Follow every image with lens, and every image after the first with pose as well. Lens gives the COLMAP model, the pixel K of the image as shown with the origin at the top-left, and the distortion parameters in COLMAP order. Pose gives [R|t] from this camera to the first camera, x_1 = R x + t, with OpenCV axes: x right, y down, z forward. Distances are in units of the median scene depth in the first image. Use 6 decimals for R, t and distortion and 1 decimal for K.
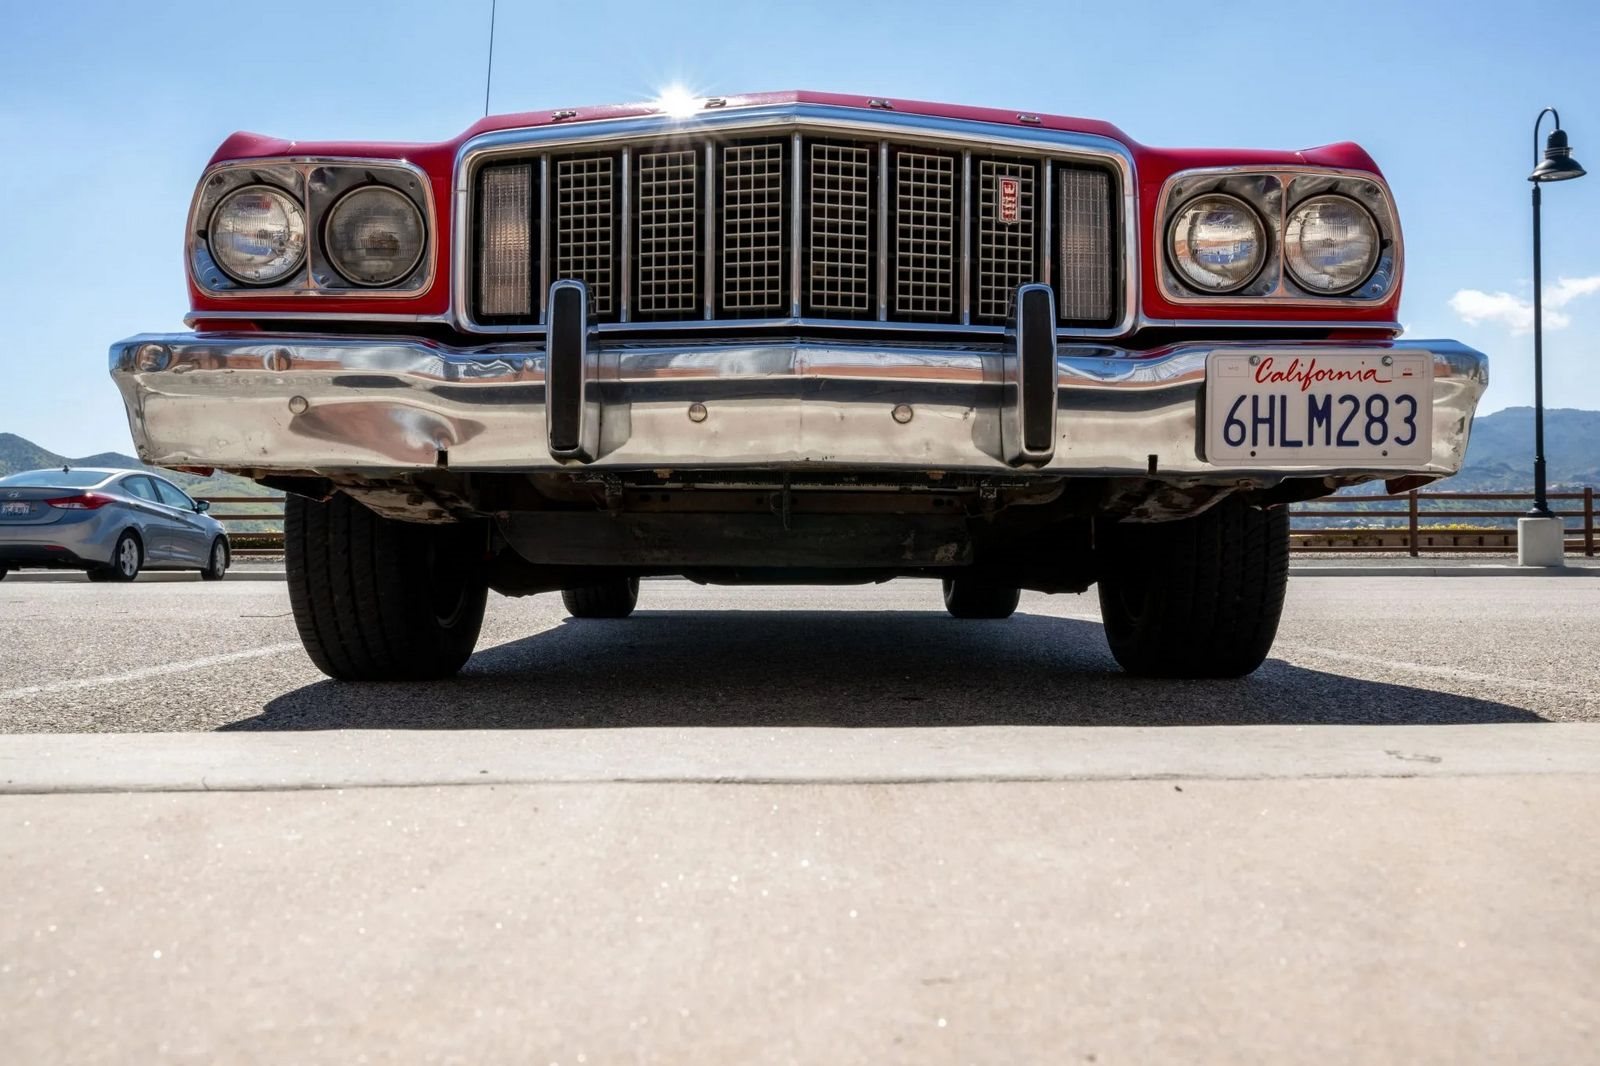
lens RADIAL K [[1322.0, 0, 800.0], [0, 1322.0, 533.0], [0, 0, 1]] dist [-0.001378, 0.003968]
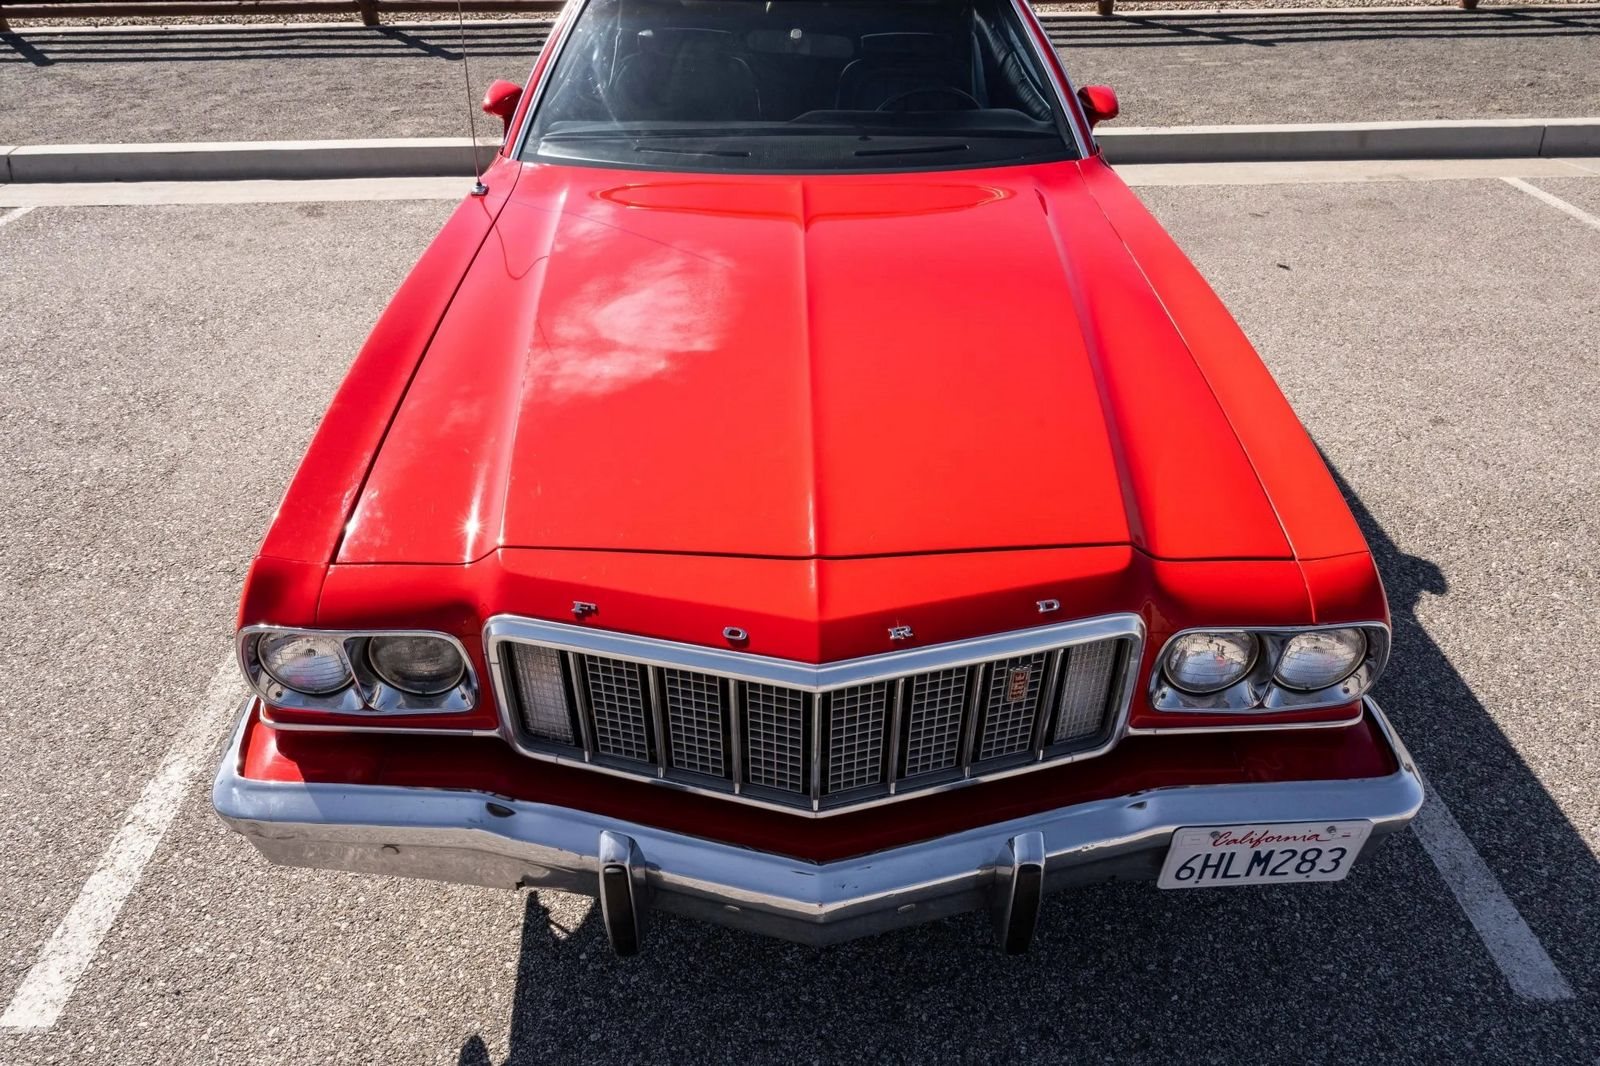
lens RADIAL K [[1067.4, 0, 792.7], [0, 1067.4, 531.9], [0, 0, 1]] dist [0.001481, -0.001387]
pose [[0.999981, -0.004523, -0.004202, -0.017100], [0.006126, 0.811605, 0.584175, -0.857644], [0.000768, -0.584190, 0.811617, 0.388220]]
